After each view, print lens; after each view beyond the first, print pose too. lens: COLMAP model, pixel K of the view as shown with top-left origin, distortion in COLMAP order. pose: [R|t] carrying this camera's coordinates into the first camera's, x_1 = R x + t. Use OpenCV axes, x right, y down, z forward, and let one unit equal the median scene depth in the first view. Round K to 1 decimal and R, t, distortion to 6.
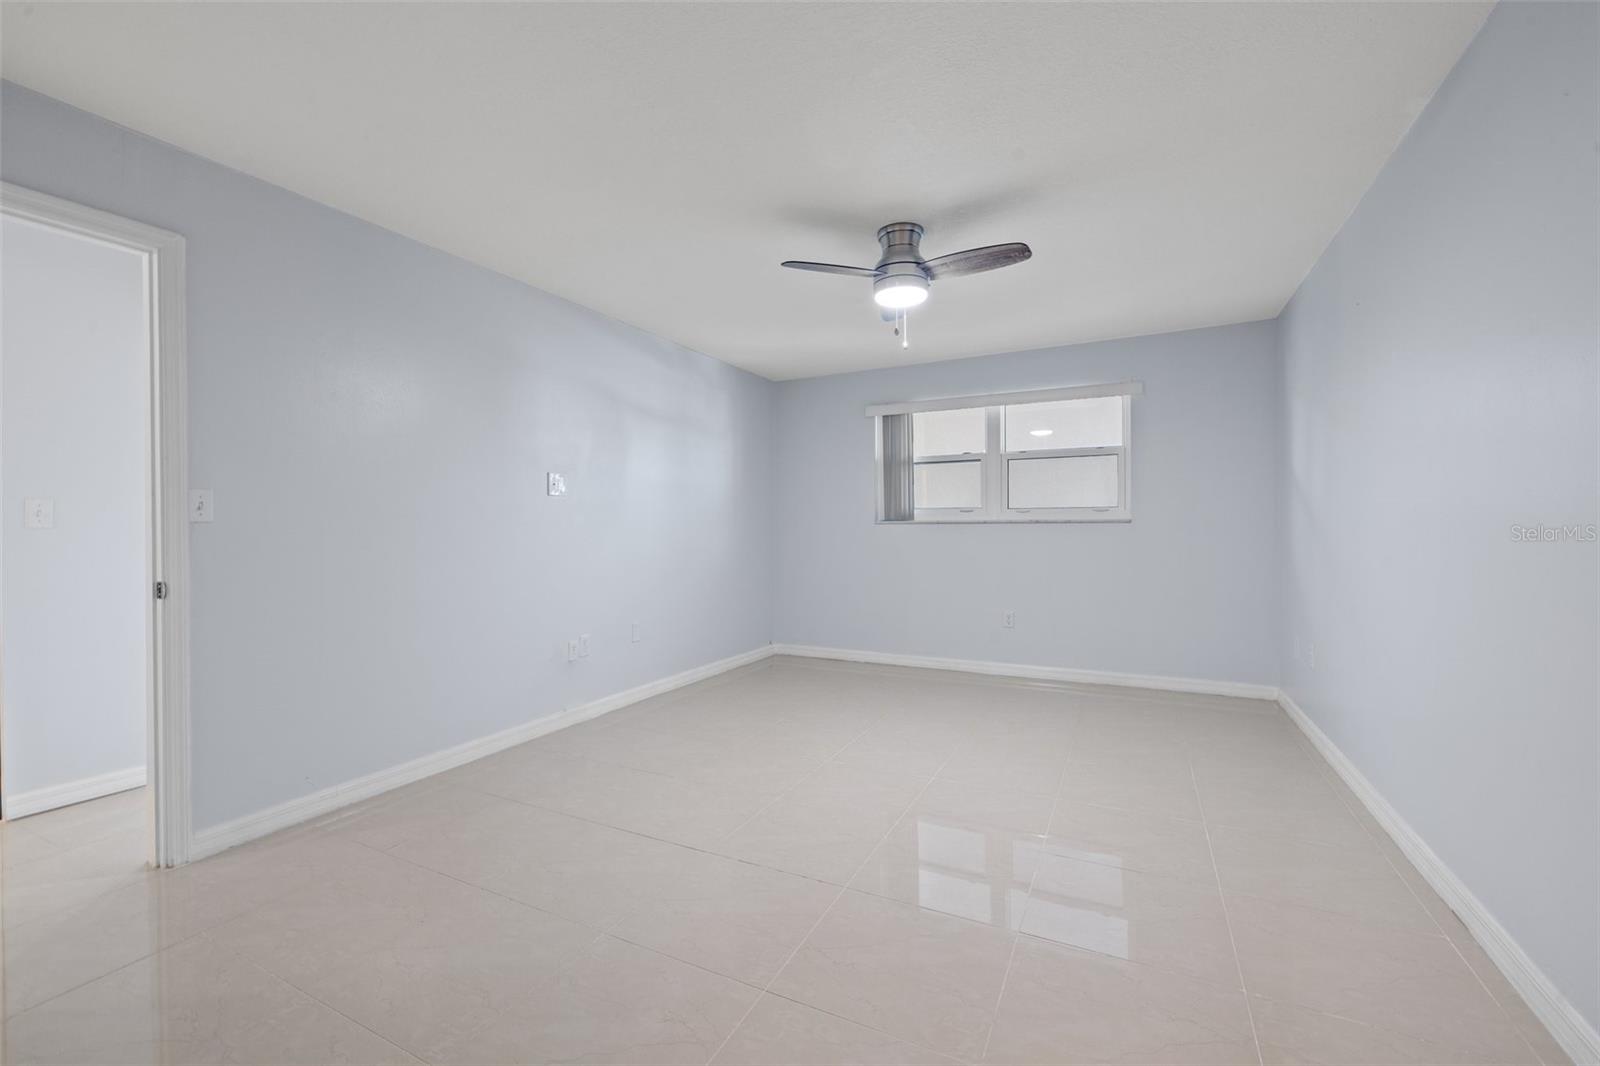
lens RADIAL K [[680.6, 0, 797.3], [0, 680.6, 519.6], [0, 0, 1]] dist [-0.017777, 0.000242]
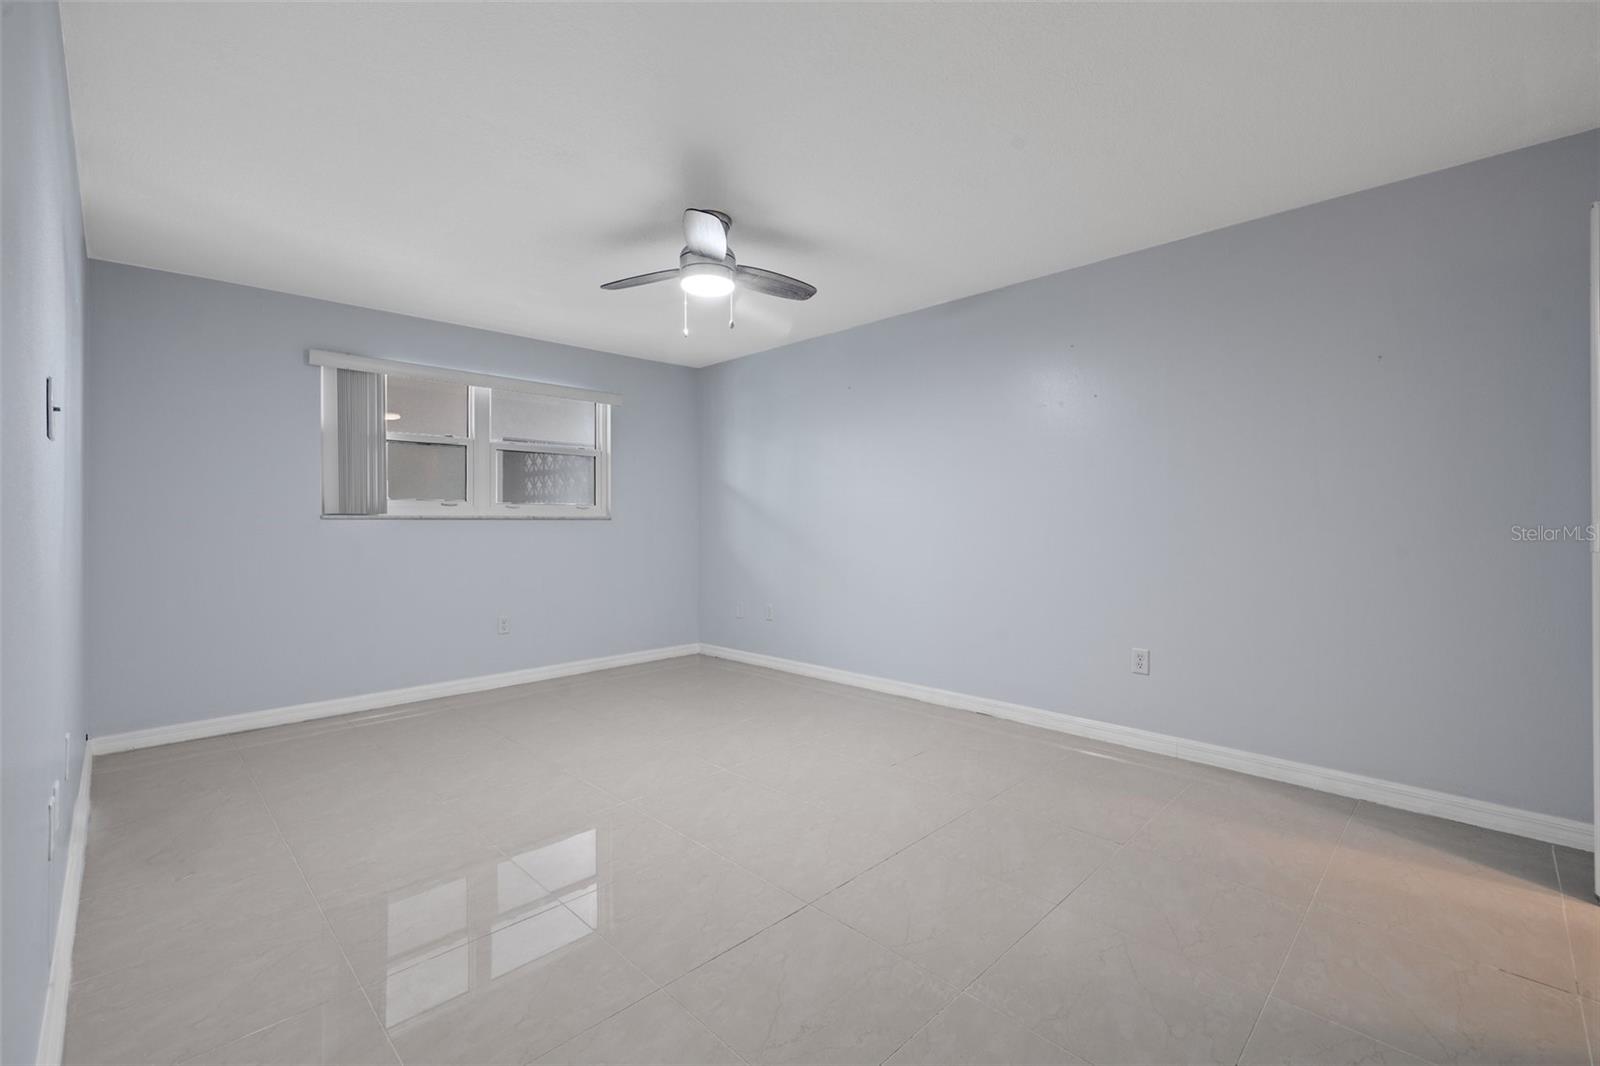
lens RADIAL K [[674.1, 0, 798.6], [0, 674.1, 514.5], [0, 0, 1]] dist [0.009684, 0.000562]
pose [[0.312629, 0.014903, 0.949758, -0.412235], [-0.007675, 0.999884, -0.013163, 0.007314], [-0.949844, -0.003174, 0.312707, 0.325037]]
